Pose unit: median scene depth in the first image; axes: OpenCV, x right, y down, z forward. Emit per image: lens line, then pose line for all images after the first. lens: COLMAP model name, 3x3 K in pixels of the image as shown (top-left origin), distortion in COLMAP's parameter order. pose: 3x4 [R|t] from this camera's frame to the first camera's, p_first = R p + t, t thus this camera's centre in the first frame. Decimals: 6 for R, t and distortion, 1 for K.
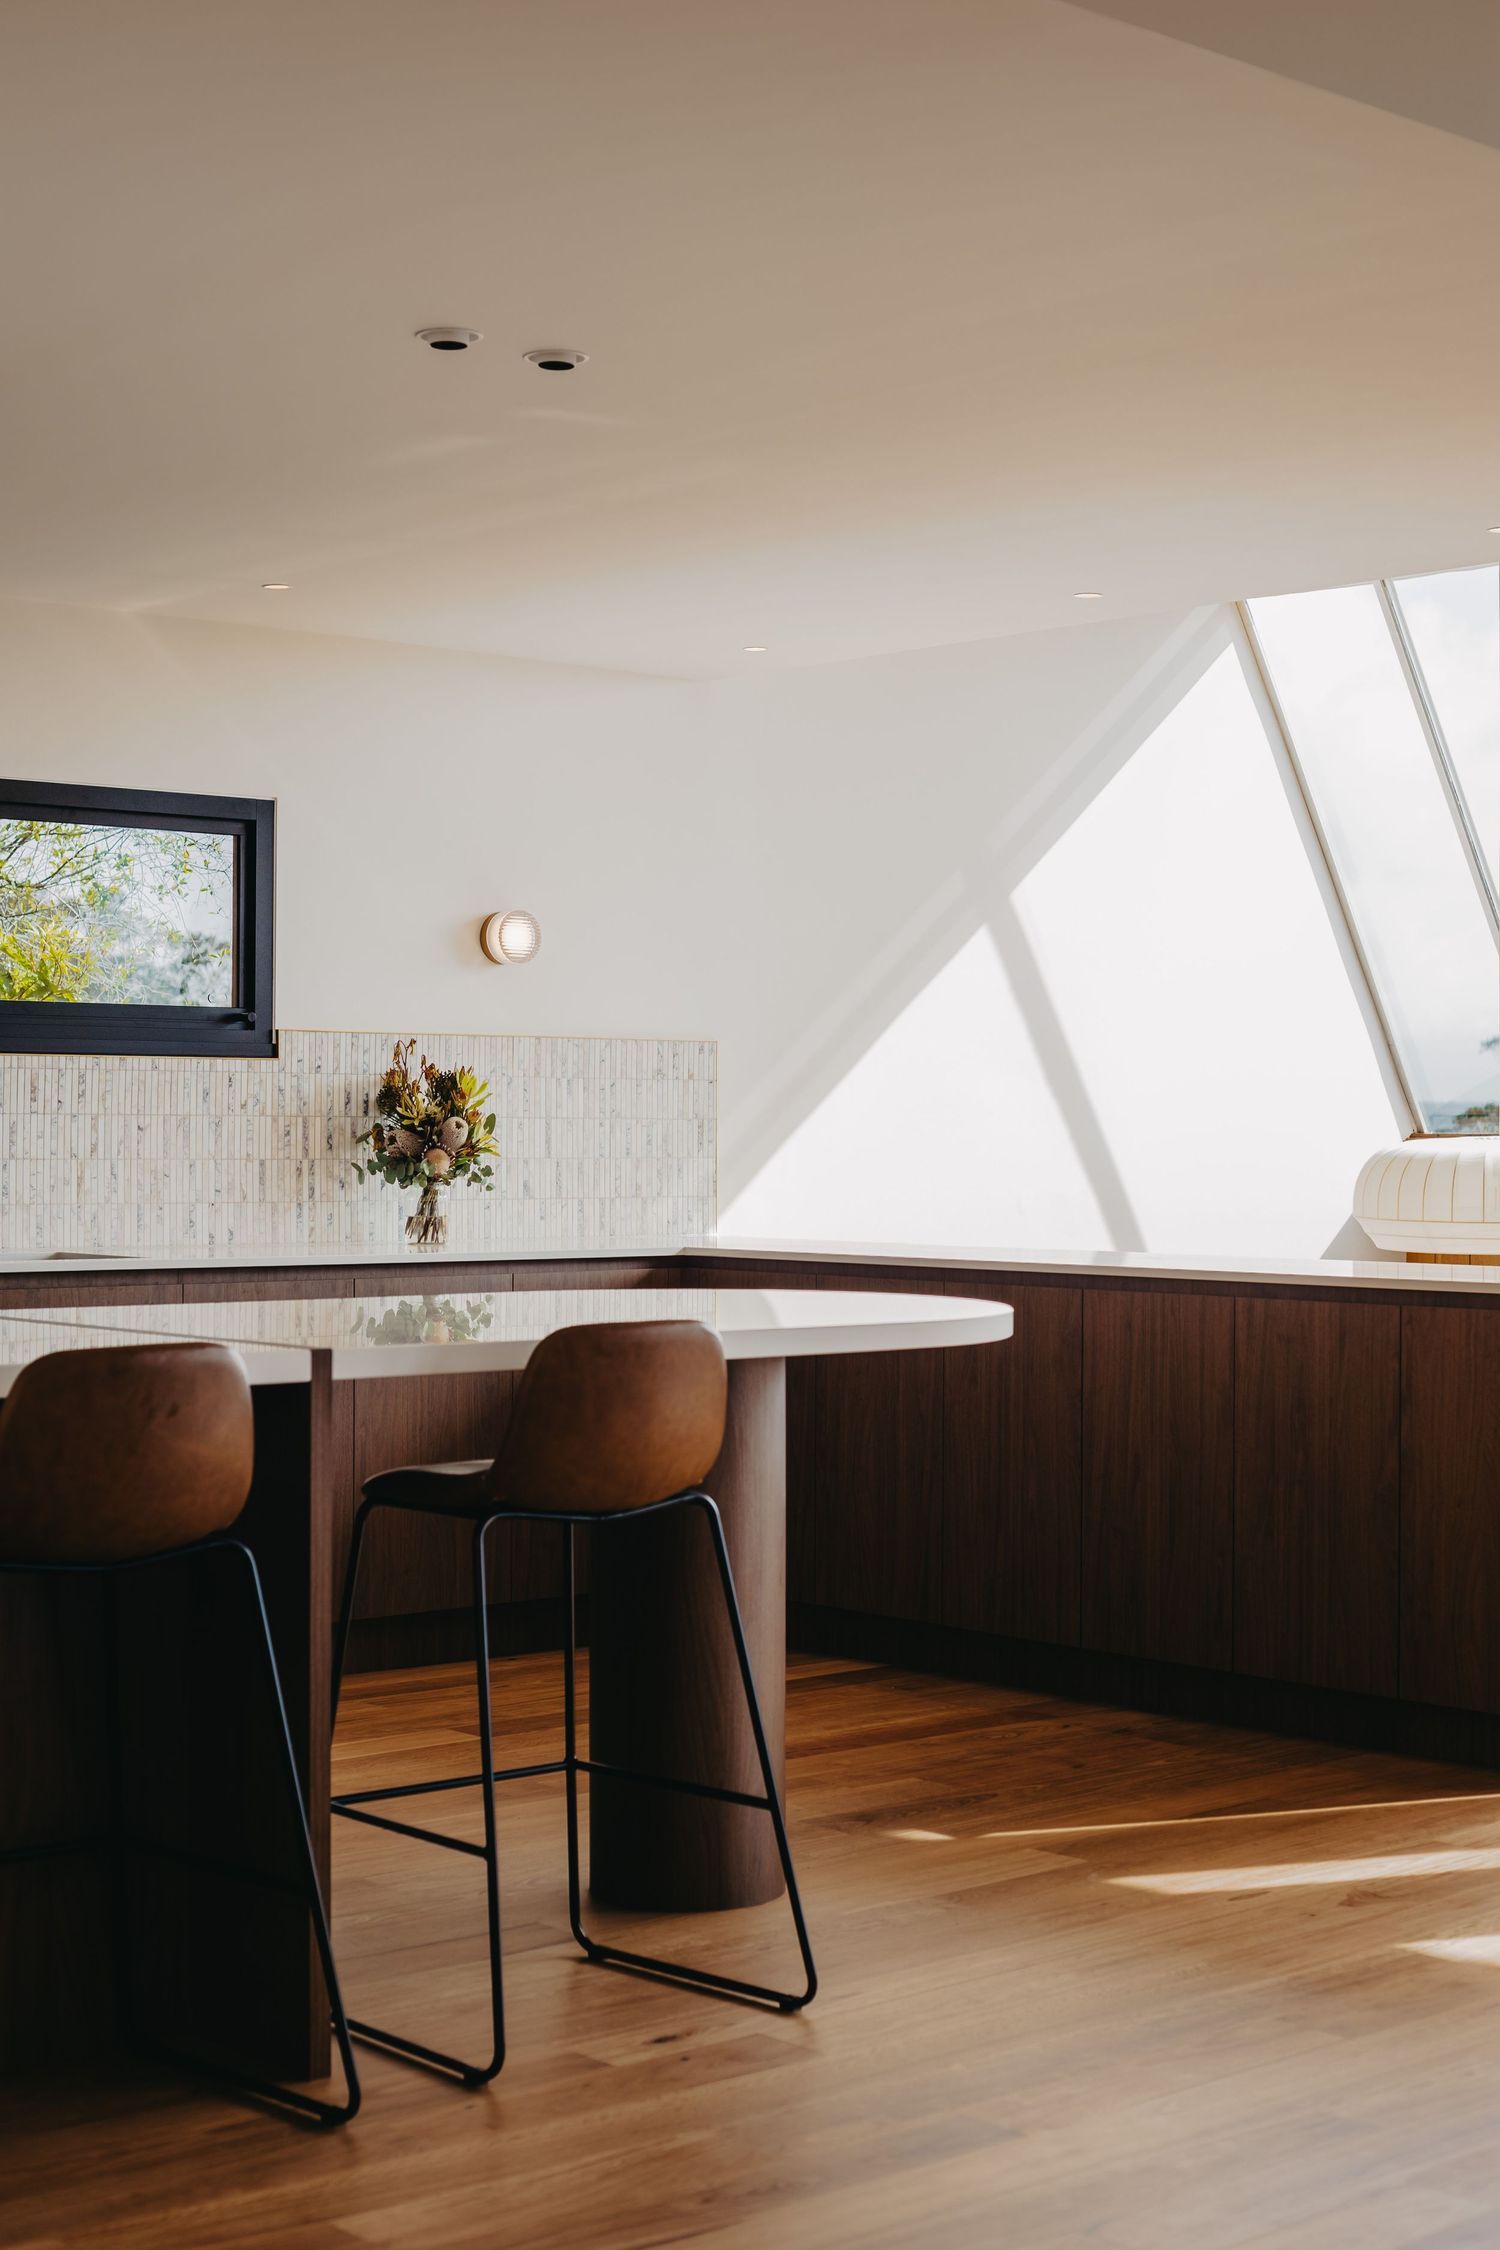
lens RADIAL K [[3136.8, 0, 741.3], [0, 3136.8, 1116.0], [0, 0, 1]] dist [-0.100006, 0.000000]
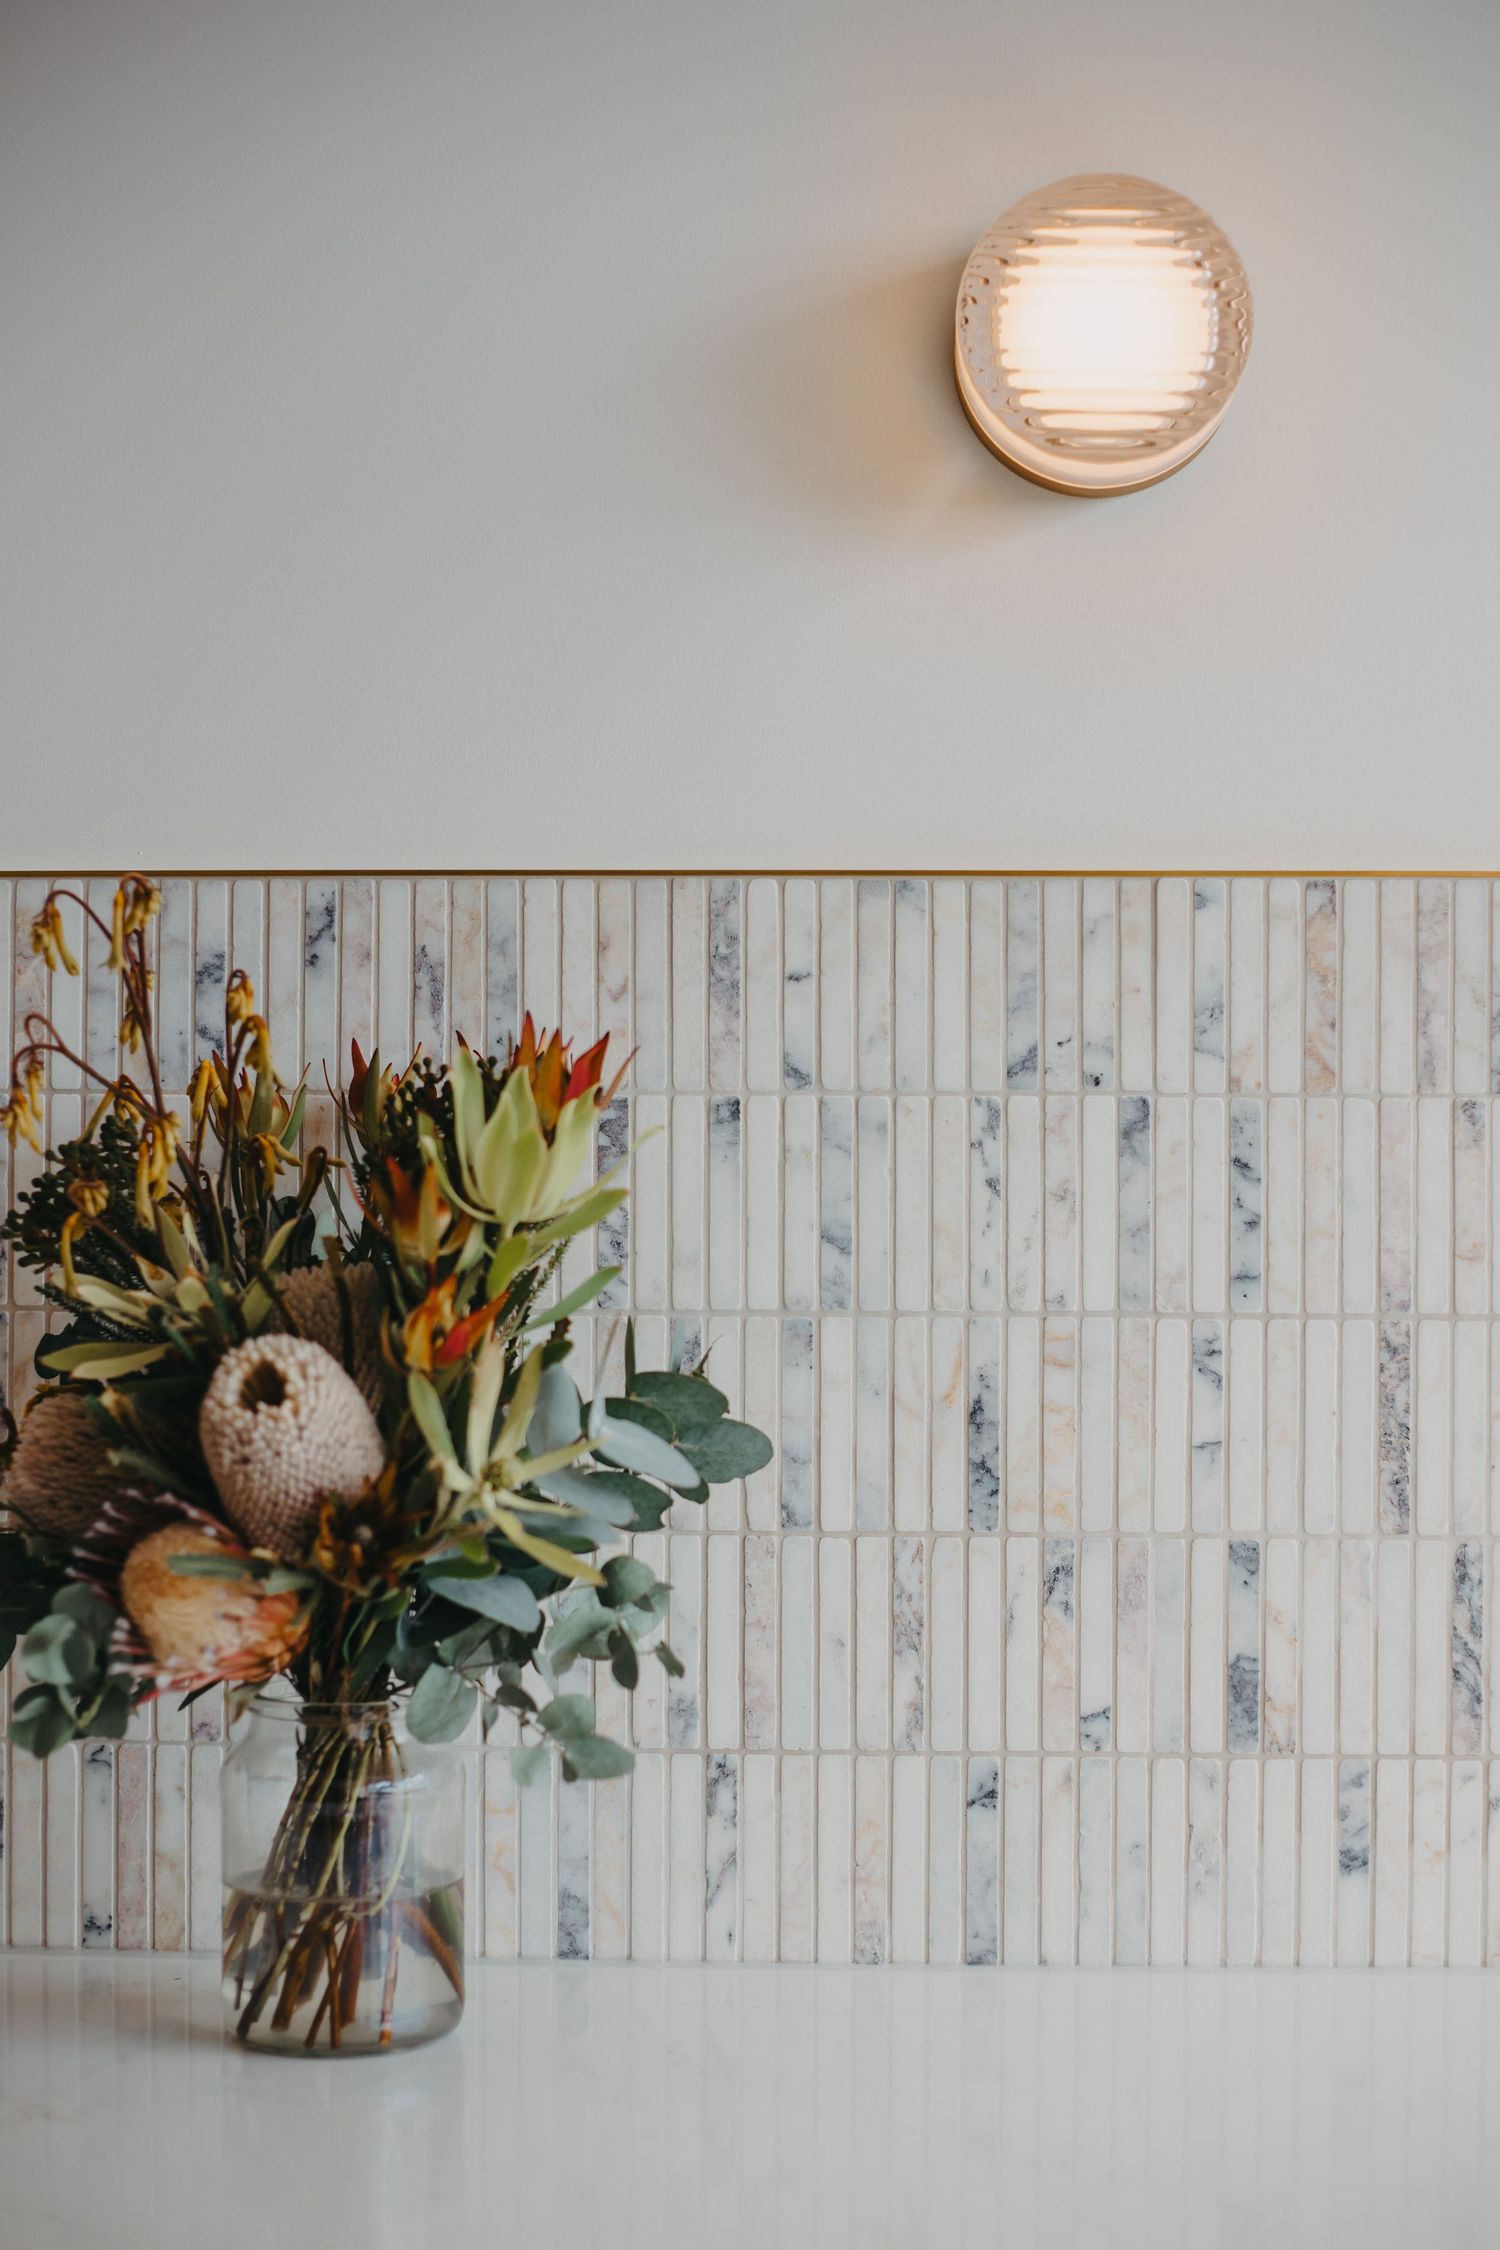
lens RADIAL K [[3136.8, 0, 661.3], [0, 3136.8, 1151.5], [0, 0, 1]] dist [-0.100006, 0.000000]
pose [[0.716153, -0.010256, -0.697868, 0.039131], [0.001797, 0.999916, -0.012851, -0.007594], [0.697941, 0.007949, 0.716111, 0.942717]]
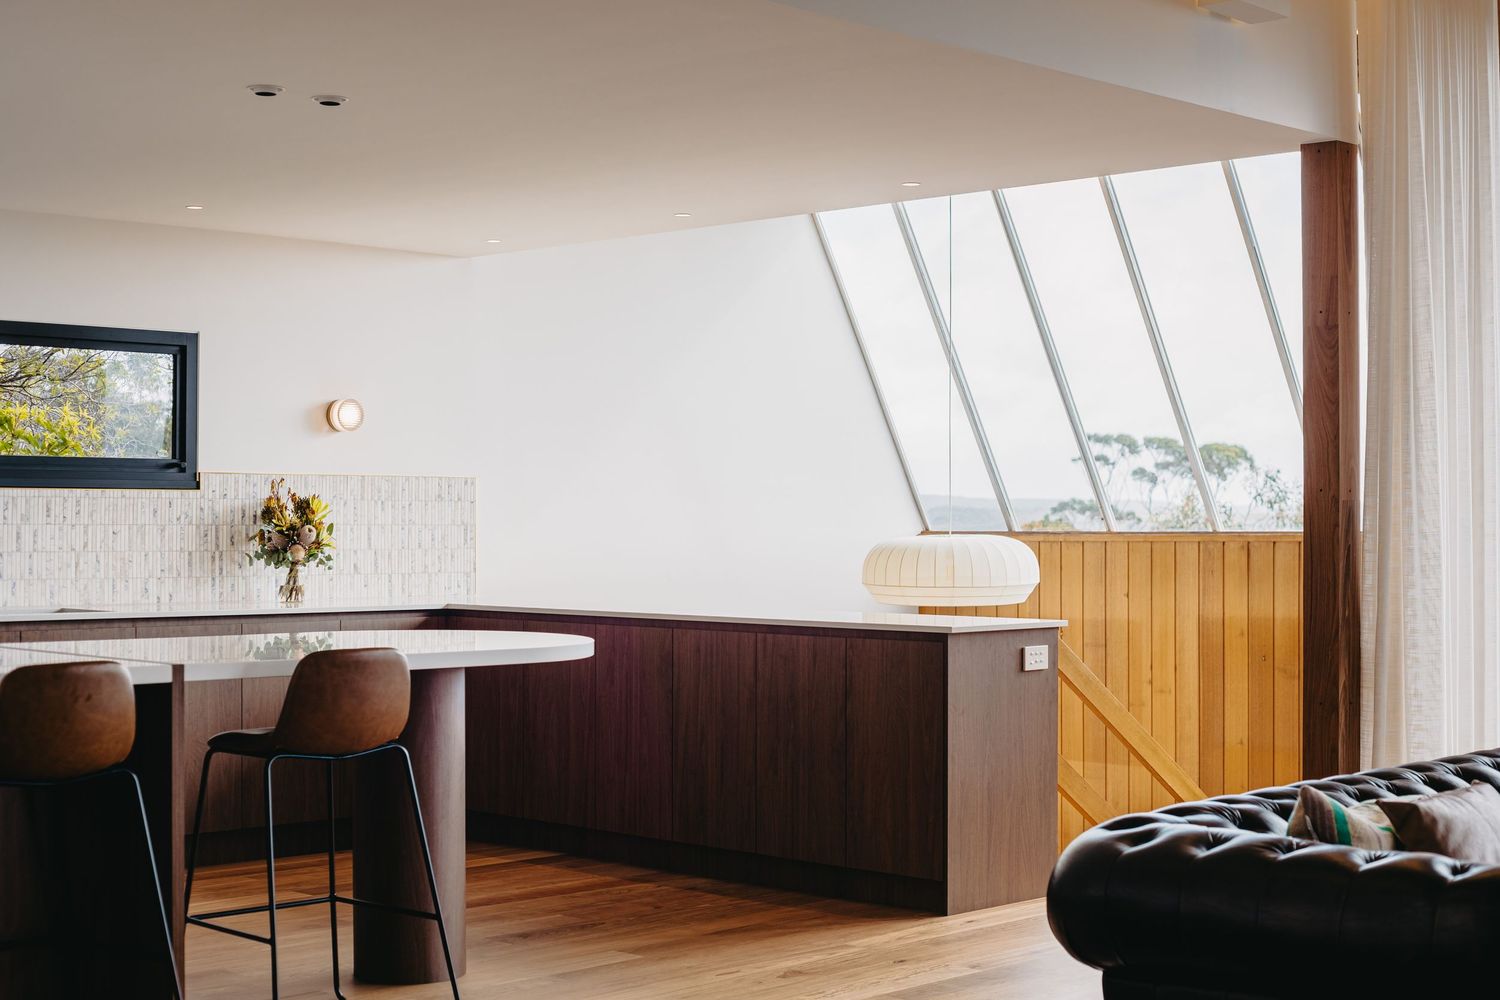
lens RADIAL K [[2091.2, 0, 720.8], [0, 2091.2, 504.2], [0, 0, 1]] dist [-0.100006, 0.000000]
pose [[0.997411, -0.000519, 0.071909, 0.048986], [0.000767, 0.999994, -0.003414, -0.007218], [-0.071907, 0.003460, 0.997405, -0.116334]]
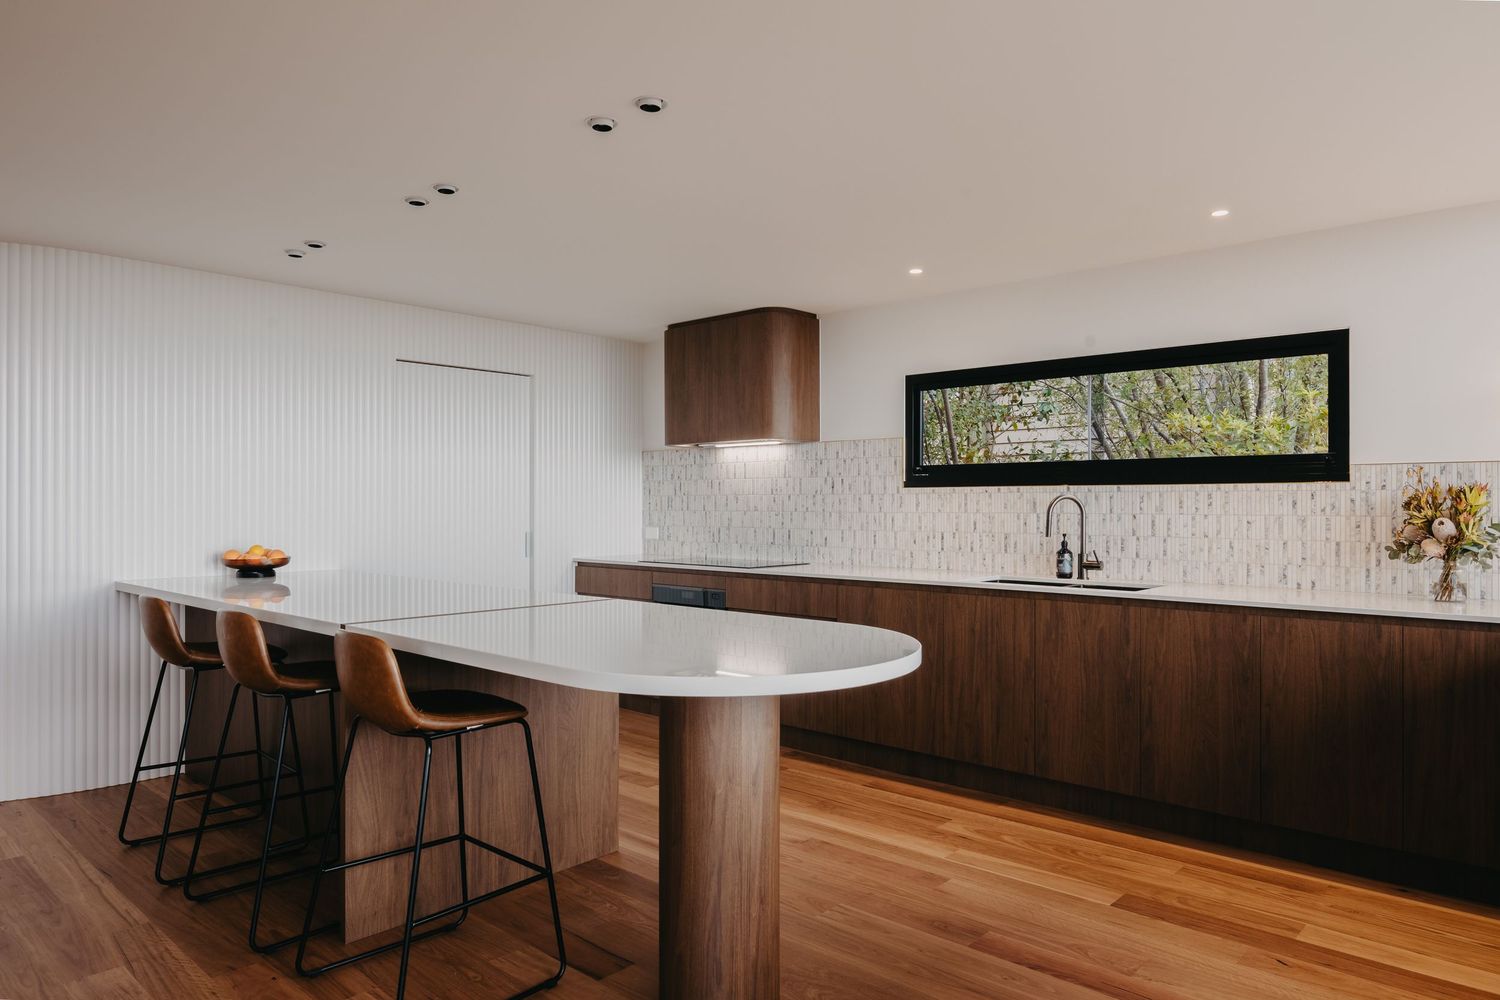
lens RADIAL K [[944.0, 0, 773.1], [0, 944.0, 499.7], [0, 0, 1]] dist [-0.010117, 0.006391]
pose [[0.133592, -0.008395, -0.991001, 0.326176], [0.003314, 0.999962, -0.008024, -0.006063], [0.991031, -0.002212, 0.133615, 0.655721]]
